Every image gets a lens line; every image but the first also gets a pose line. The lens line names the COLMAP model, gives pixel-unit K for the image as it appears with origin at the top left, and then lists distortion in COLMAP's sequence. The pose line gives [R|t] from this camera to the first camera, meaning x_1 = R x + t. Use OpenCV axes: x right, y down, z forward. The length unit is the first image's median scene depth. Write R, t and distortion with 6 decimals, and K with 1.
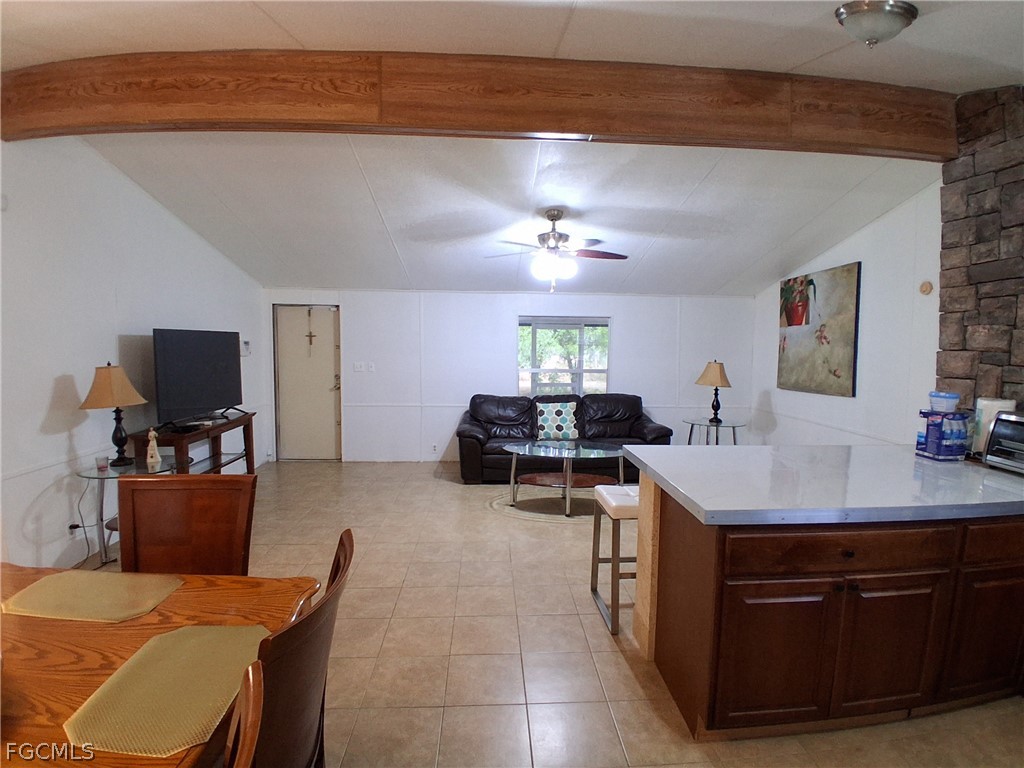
lens RADIAL K [[501.0, 0, 522.3], [0, 501.0, 383.0], [0, 0, 1]] dist [0.002454, -0.042297]
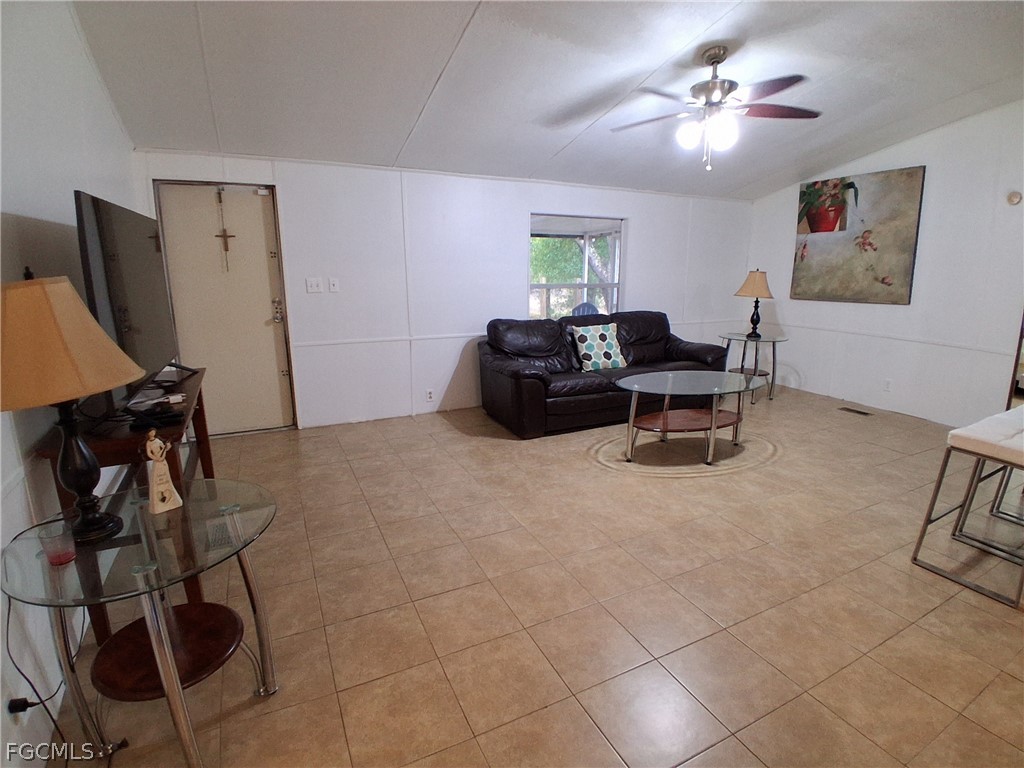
lens RADIAL K [[501.0, 0, 522.3], [0, 501.0, 383.0], [0, 0, 1]] dist [0.002454, -0.042297]
pose [[0.921111, -0.094233, 0.377724, -0.382903], [0.034776, 0.986300, 0.161254, -0.002859], [-0.387744, -0.135397, 0.911769, 0.319146]]
